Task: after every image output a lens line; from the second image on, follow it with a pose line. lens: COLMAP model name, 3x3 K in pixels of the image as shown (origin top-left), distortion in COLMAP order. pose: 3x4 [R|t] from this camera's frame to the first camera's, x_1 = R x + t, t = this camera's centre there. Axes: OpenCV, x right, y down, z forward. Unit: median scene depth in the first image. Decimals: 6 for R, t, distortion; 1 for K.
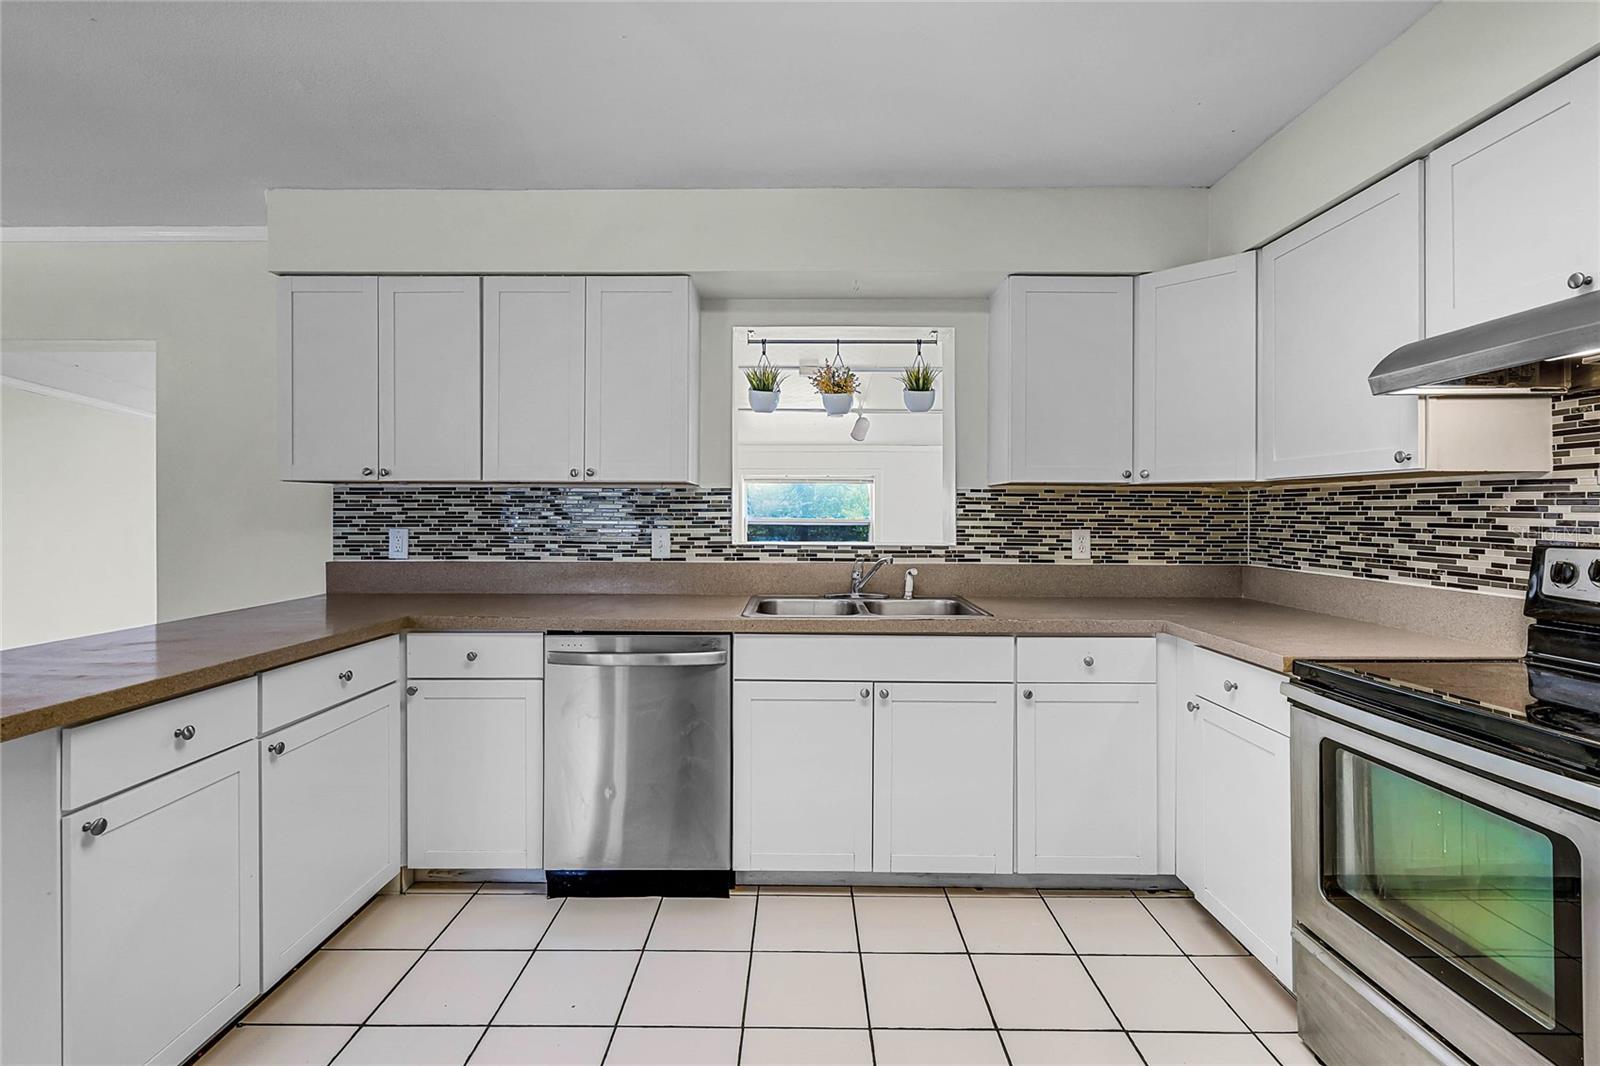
lens RADIAL K [[784.4, 0, 792.3], [0, 784.4, 499.2], [0, 0, 1]] dist [0.036106, 0.000172]
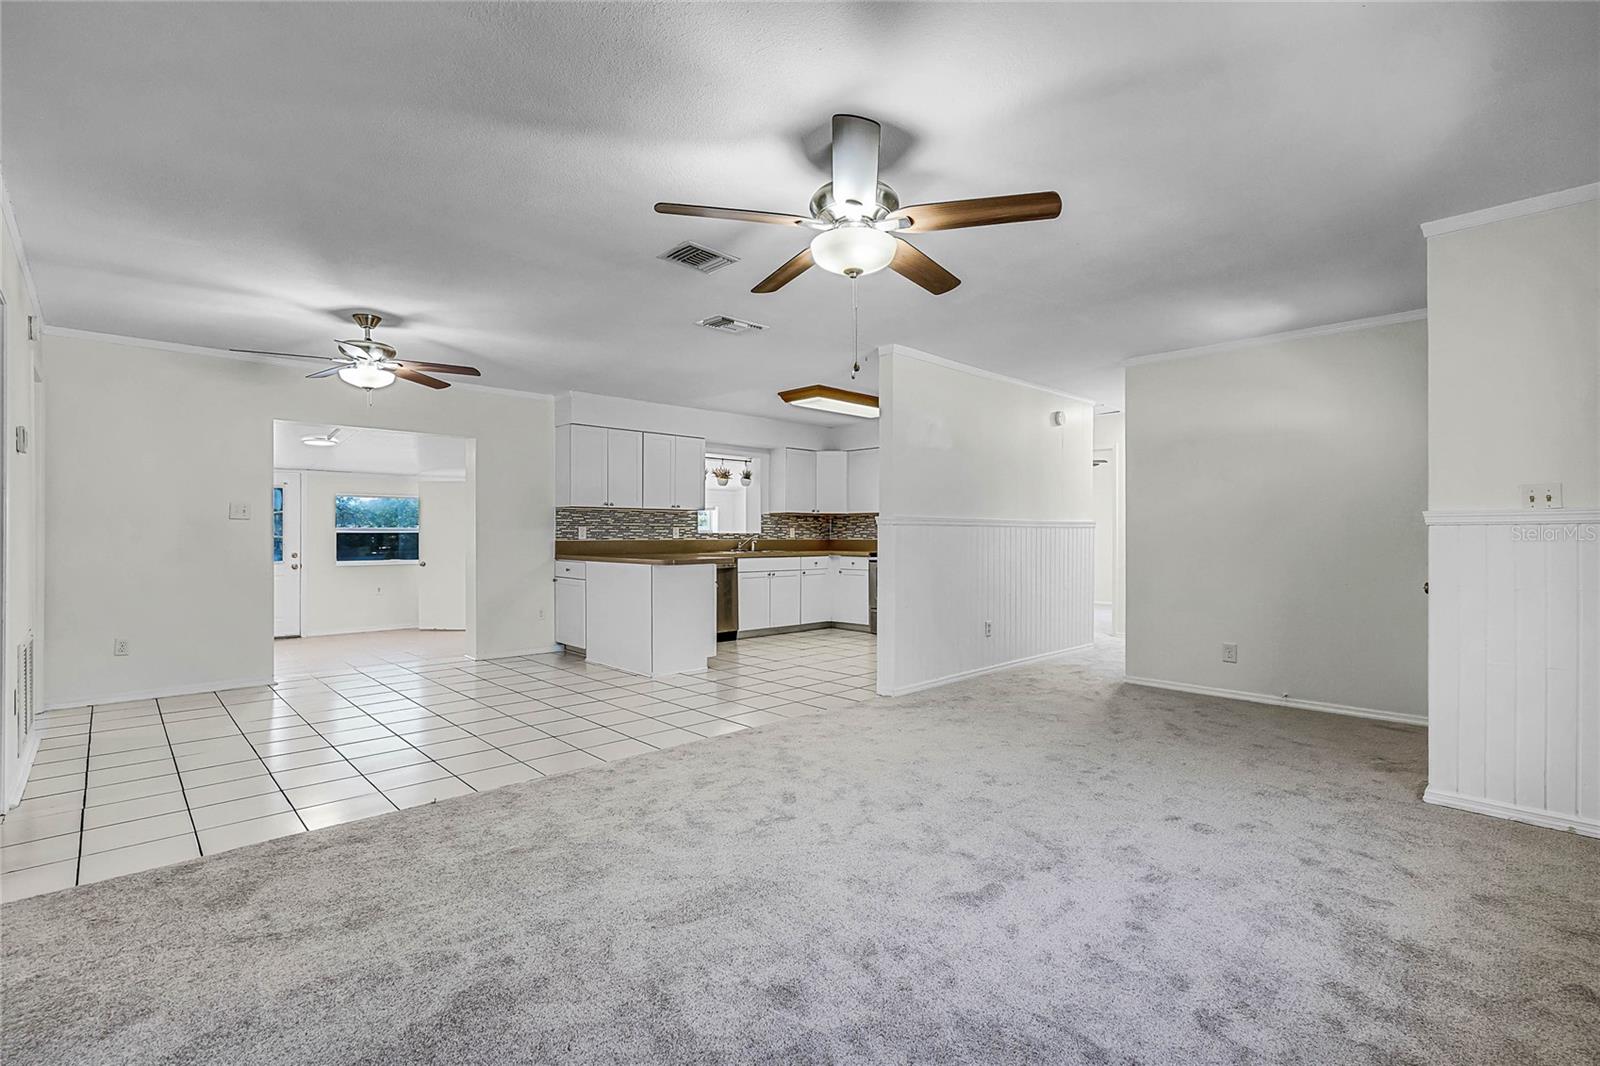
lens RADIAL K [[734.7, 0, 799.7], [0, 734.7, 526.2], [0, 0, 1]] dist [0.000710, 0.000106]
pose [[0.715044, 0.003776, 0.699069, -1.592402], [-0.014819, 0.999843, 0.009757, 0.004226], [-0.698922, -0.017337, 0.714988, -1.049416]]
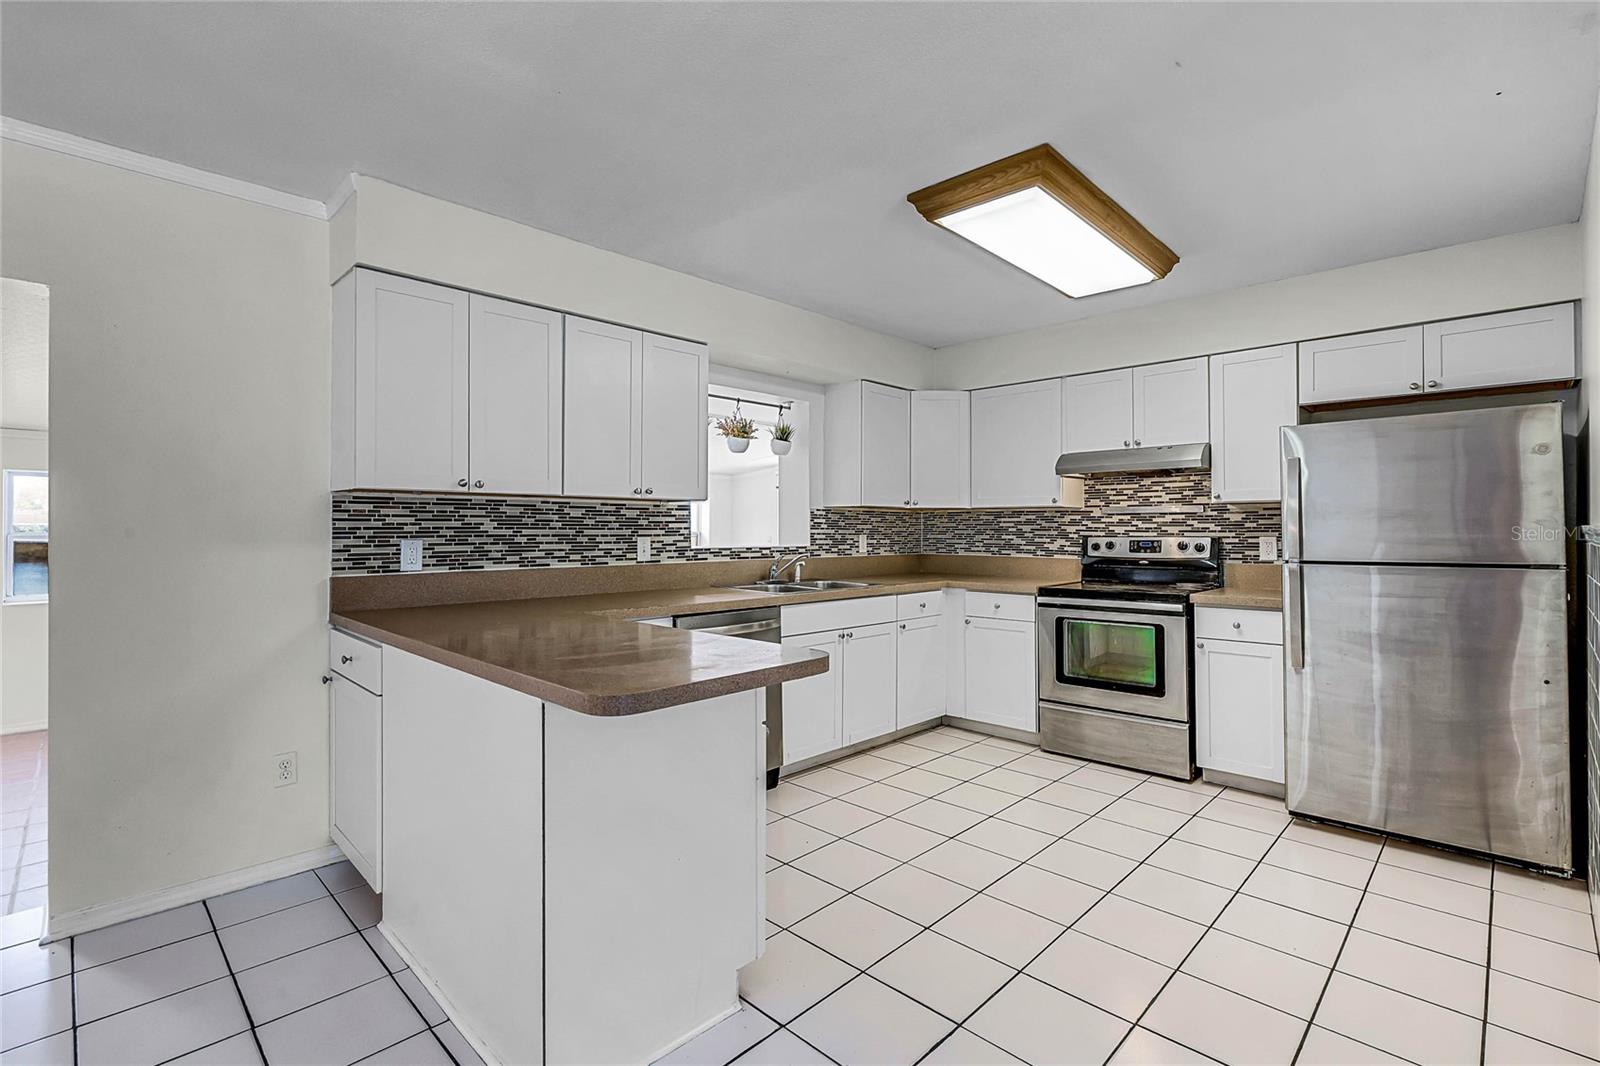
lens RADIAL K [[734.7, 0, 799.7], [0, 734.7, 526.2], [0, 0, 1]] dist [0.000710, 0.000106]
pose [[0.689105, -0.001598, 0.724659, -0.830191], [-0.014343, 0.999772, 0.015844, -0.000839], [-0.724519, -0.021312, 0.688925, 0.036582]]
